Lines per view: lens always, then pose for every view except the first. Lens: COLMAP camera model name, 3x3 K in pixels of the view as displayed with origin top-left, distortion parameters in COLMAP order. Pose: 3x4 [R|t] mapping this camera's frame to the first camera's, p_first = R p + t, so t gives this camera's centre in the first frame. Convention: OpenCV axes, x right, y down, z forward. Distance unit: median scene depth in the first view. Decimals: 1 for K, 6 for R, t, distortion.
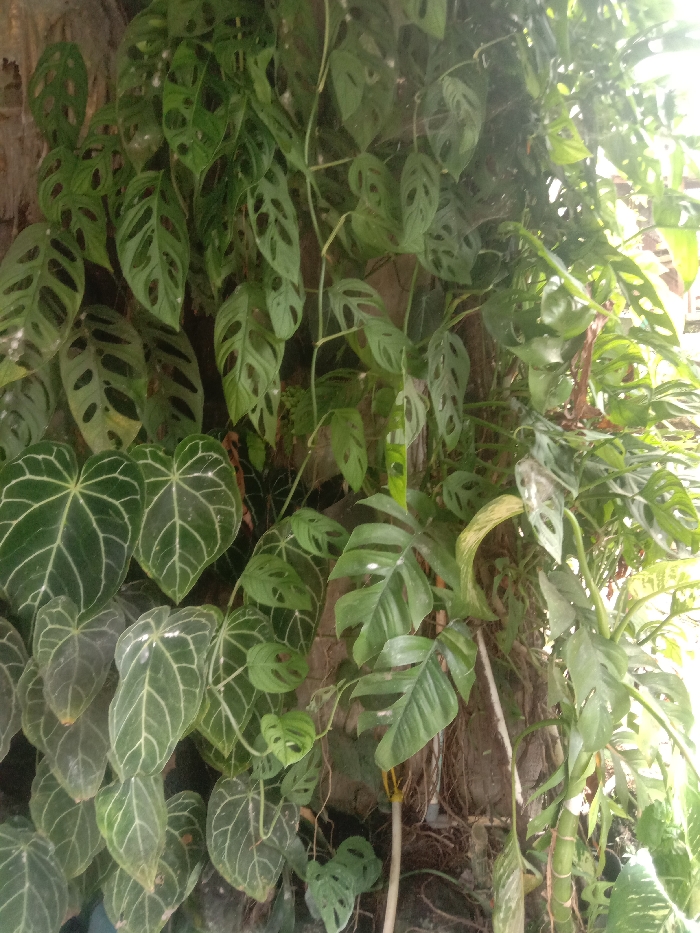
lens RADIAL K [[737.0, 0, 347.9], [0, 737.0, 465.6], [0, 0, 1]] dist [-0.022035, -0.007067]
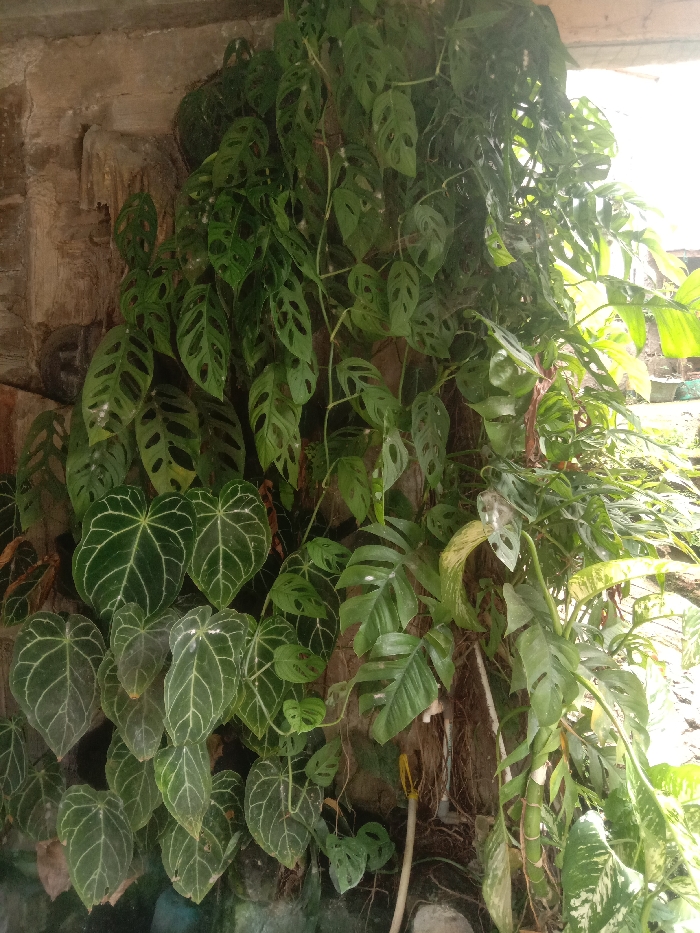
lens RADIAL K [[737.0, 0, 351.2], [0, 737.0, 468.3], [0, 0, 1]] dist [-0.022035, -0.007067]
pose [[0.994723, -0.022902, -0.100011, 0.128155], [0.012750, 0.994805, -0.100992, 0.072506], [0.101805, 0.099184, 0.989848, -0.268847]]
